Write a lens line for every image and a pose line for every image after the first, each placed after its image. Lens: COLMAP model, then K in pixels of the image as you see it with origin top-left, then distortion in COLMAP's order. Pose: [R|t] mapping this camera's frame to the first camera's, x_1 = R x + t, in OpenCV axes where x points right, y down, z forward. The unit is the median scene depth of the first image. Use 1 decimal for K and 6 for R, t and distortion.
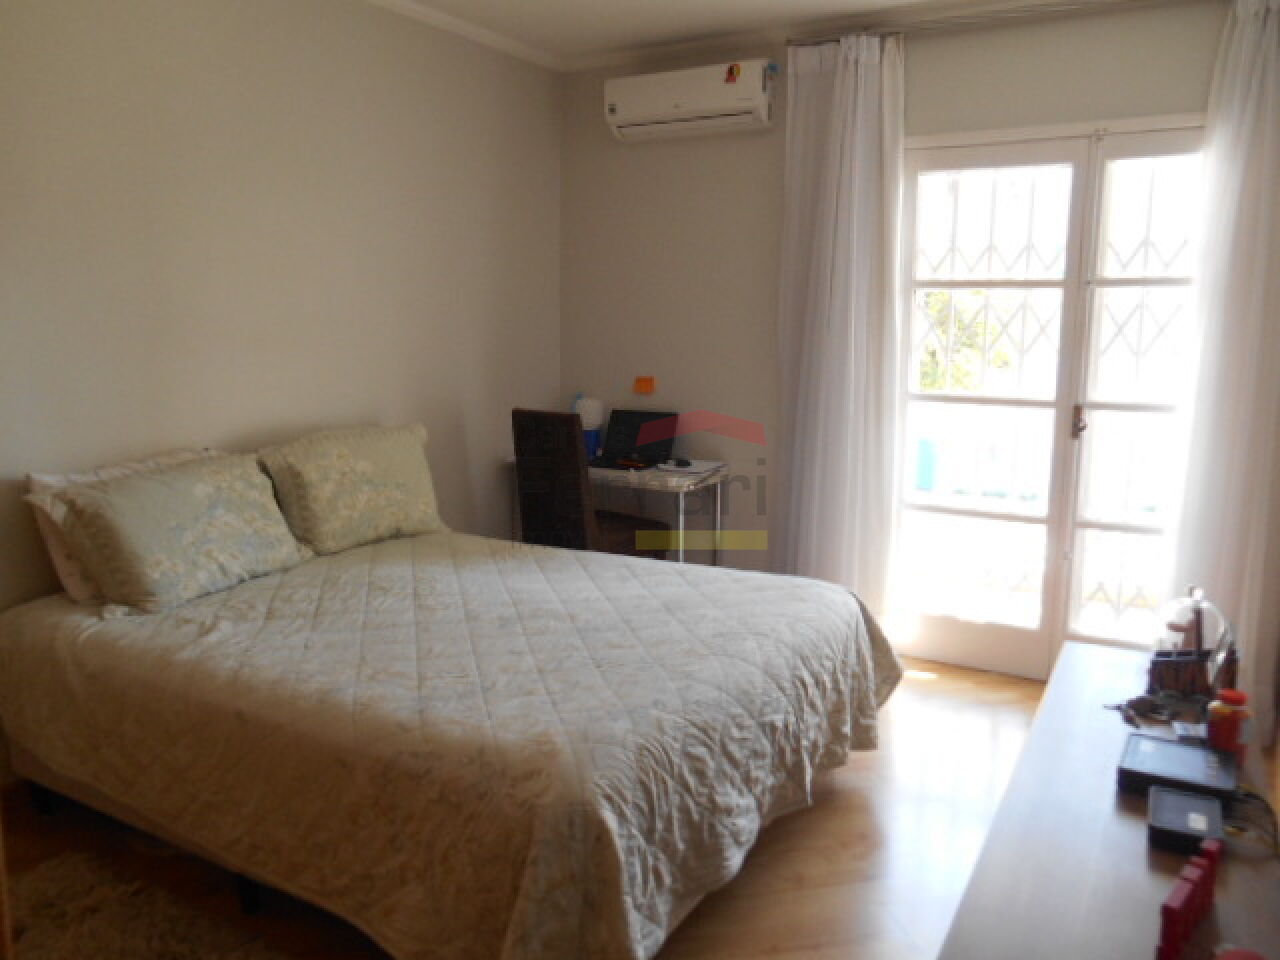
lens RADIAL K [[973.5, 0, 634.7], [0, 973.5, 470.9], [0, 0, 1]] dist [-0.033198, 0.020671]
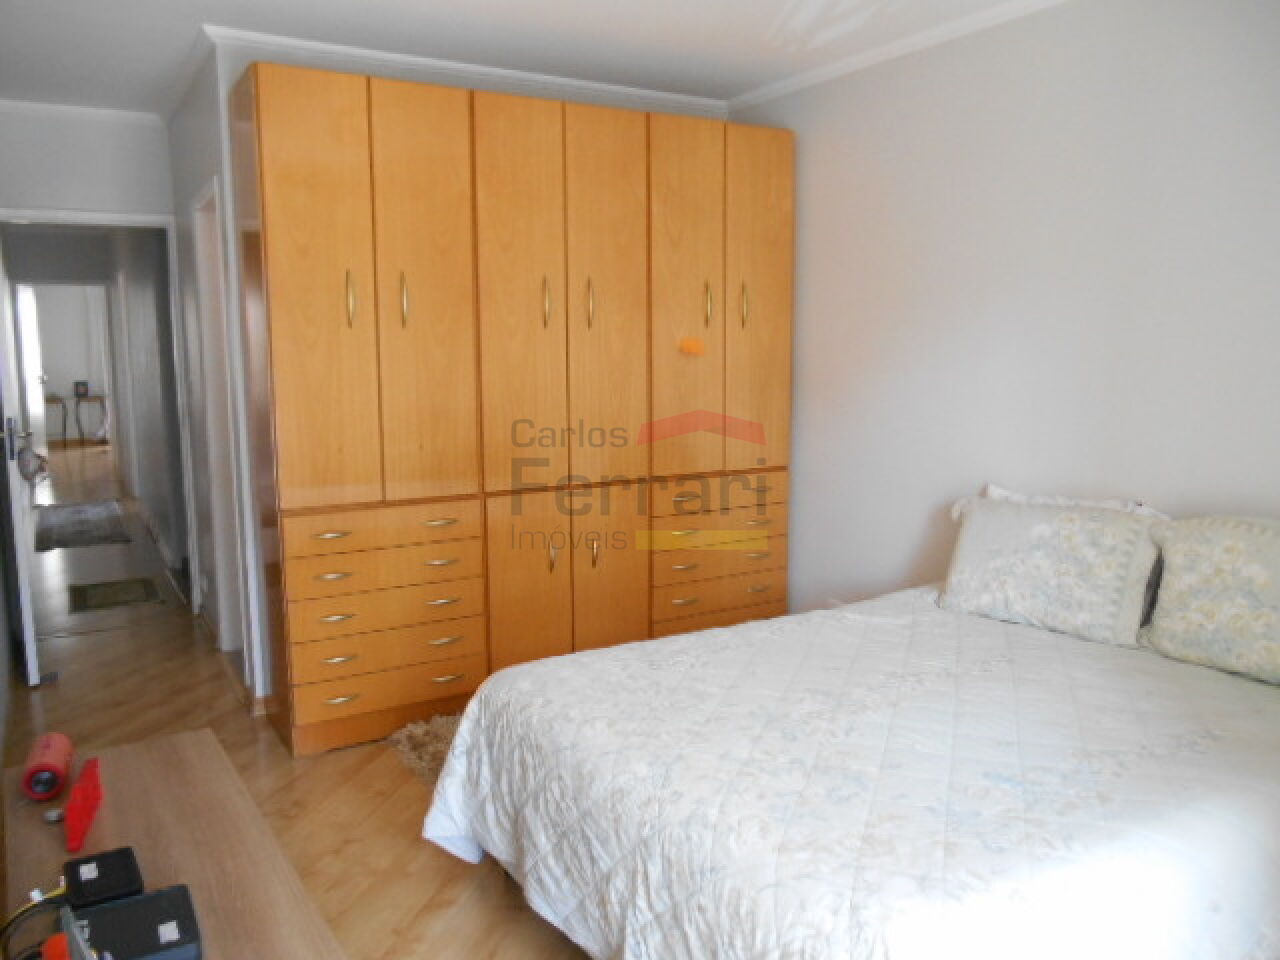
lens RADIAL K [[973.5, 0, 635.9], [0, 973.5, 481.5], [0, 0, 1]] dist [-0.033198, 0.020671]
pose [[-0.479263, 0.119593, -0.869485, 0.666978], [-0.125518, 0.971150, 0.202763, -0.188092], [0.868649, 0.206313, -0.450425, 1.069424]]
